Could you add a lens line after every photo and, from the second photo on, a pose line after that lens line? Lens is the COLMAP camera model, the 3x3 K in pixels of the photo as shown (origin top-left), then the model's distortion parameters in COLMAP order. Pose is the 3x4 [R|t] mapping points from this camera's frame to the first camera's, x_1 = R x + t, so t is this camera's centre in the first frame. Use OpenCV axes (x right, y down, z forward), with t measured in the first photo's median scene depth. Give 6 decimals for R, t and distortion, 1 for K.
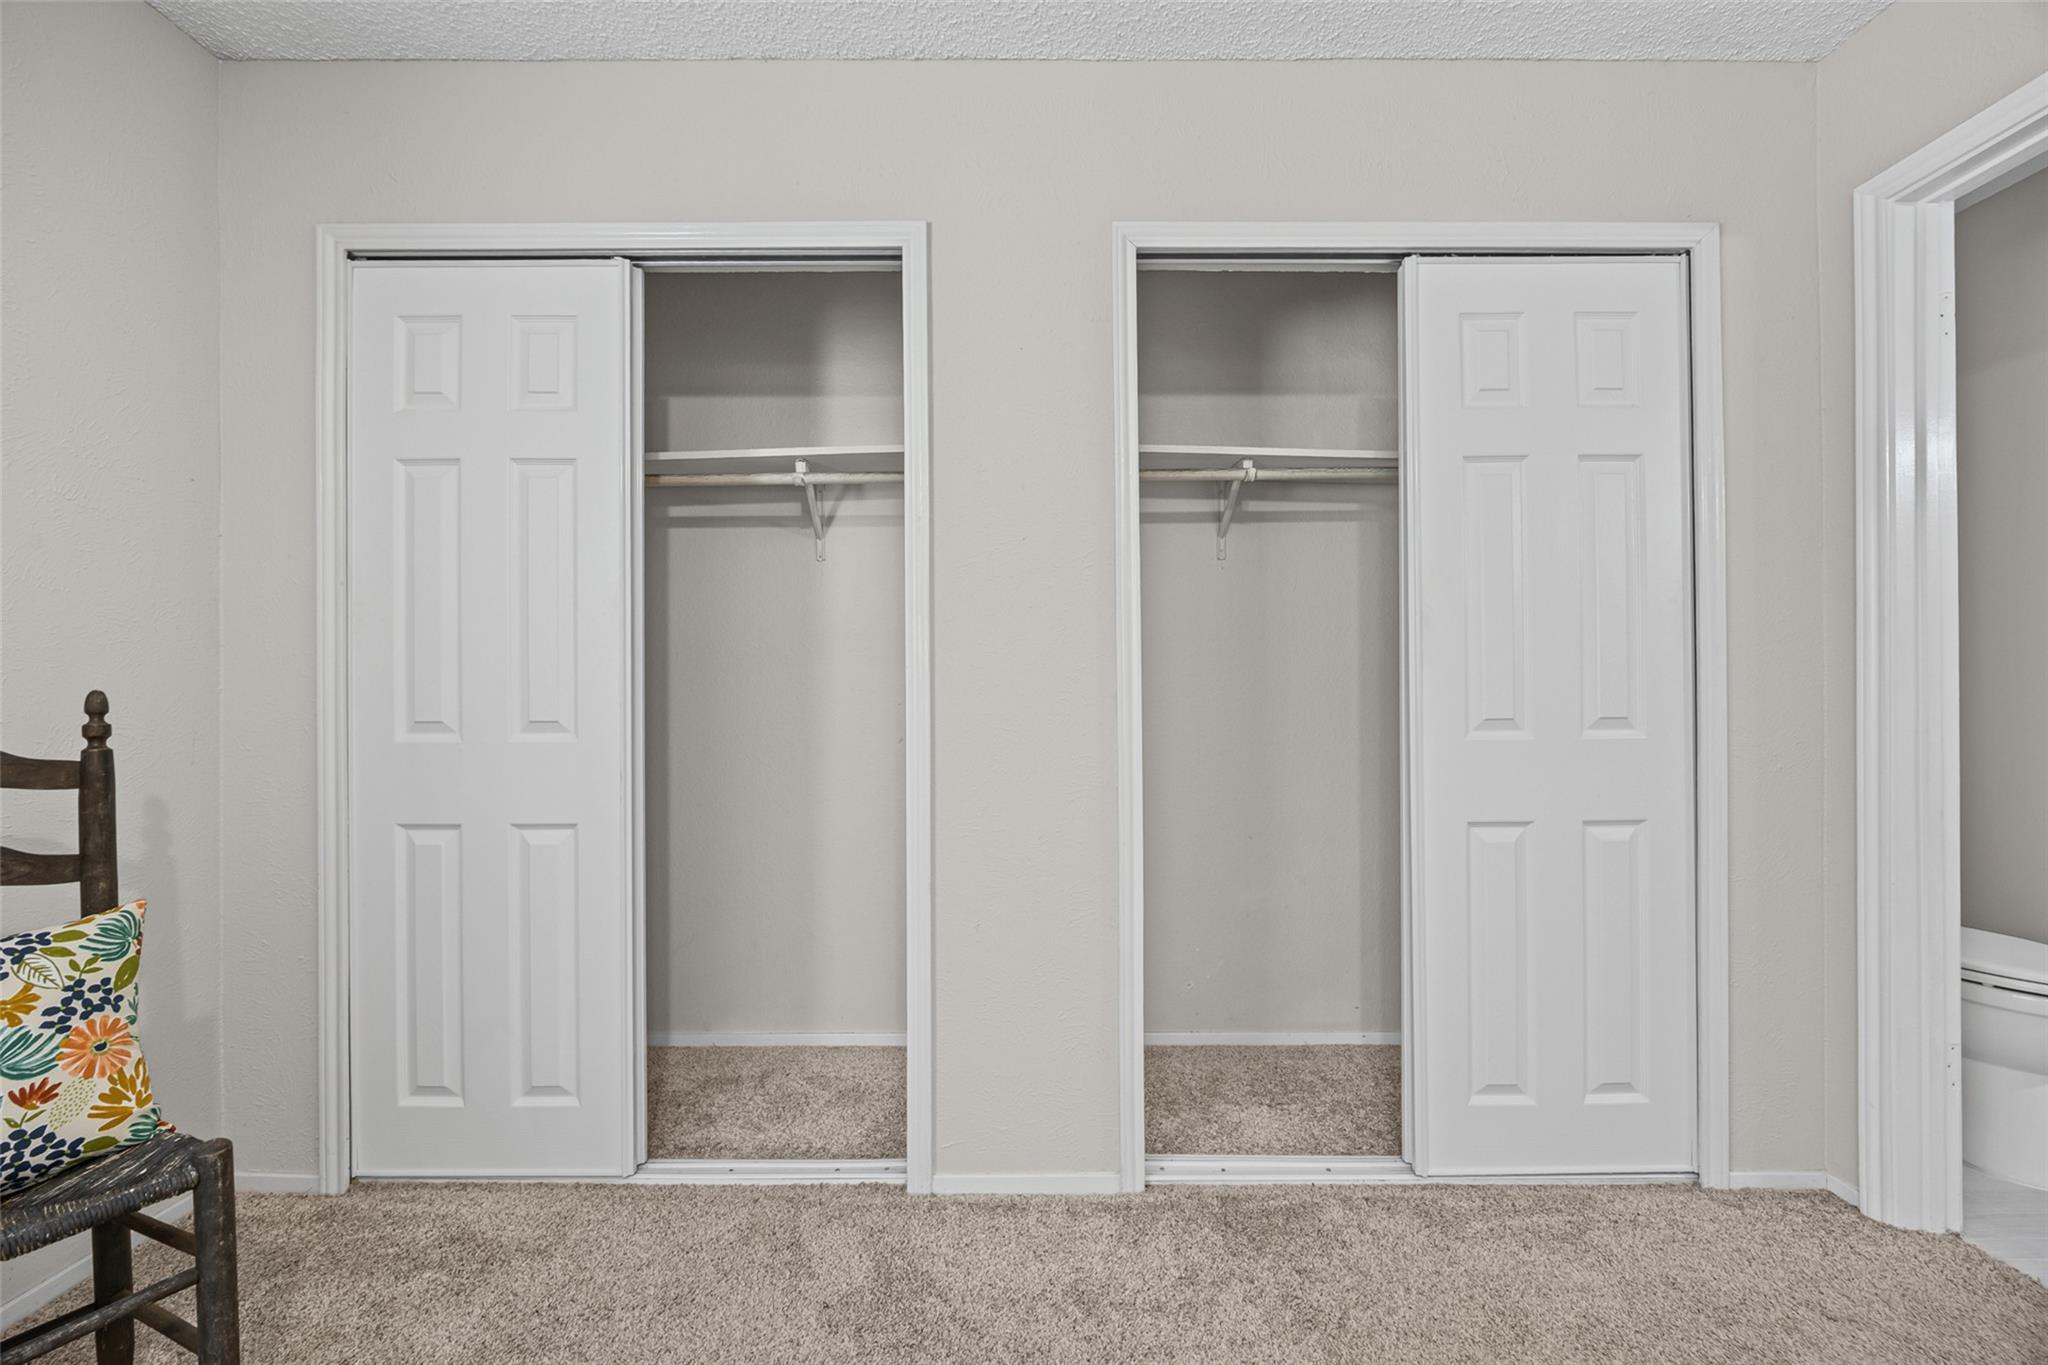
lens RADIAL K [[787.3, 0, 1026.7], [0, 787.3, 694.0], [0, 0, 1]] dist [-0.002040, 0.000169]
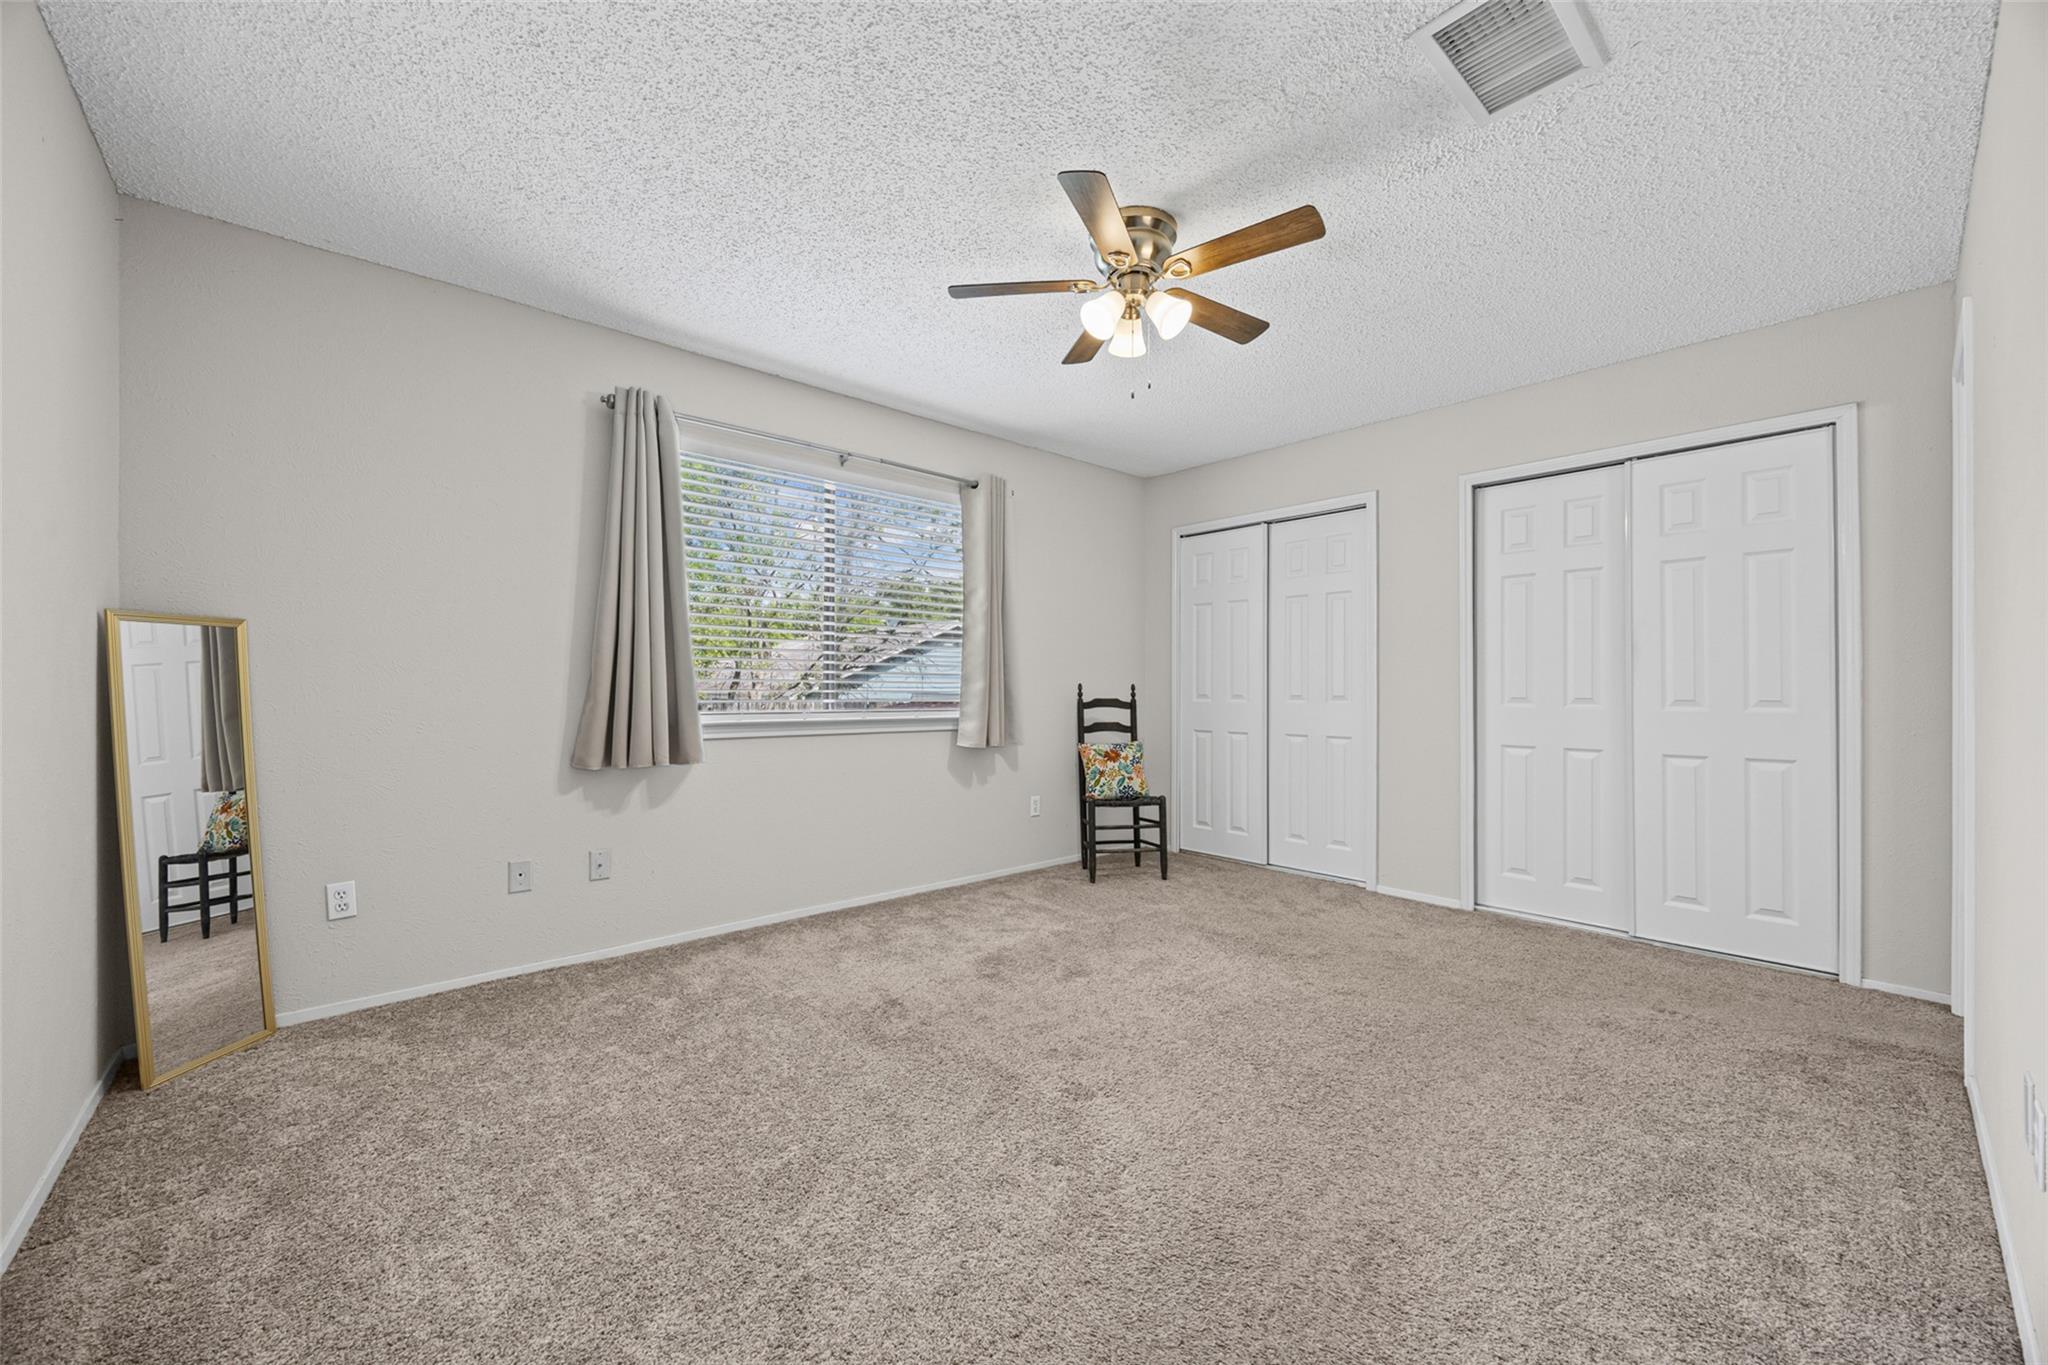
lens RADIAL K [[787.3, 0, 1026.7], [0, 787.3, 694.0], [0, 0, 1]] dist [-0.002040, 0.000169]
pose [[0.672709, 0.011181, -0.739823, 0.949979], [-0.003503, 0.999923, 0.011927, 0.000746], [0.739899, -0.005432, 0.672696, -1.433186]]
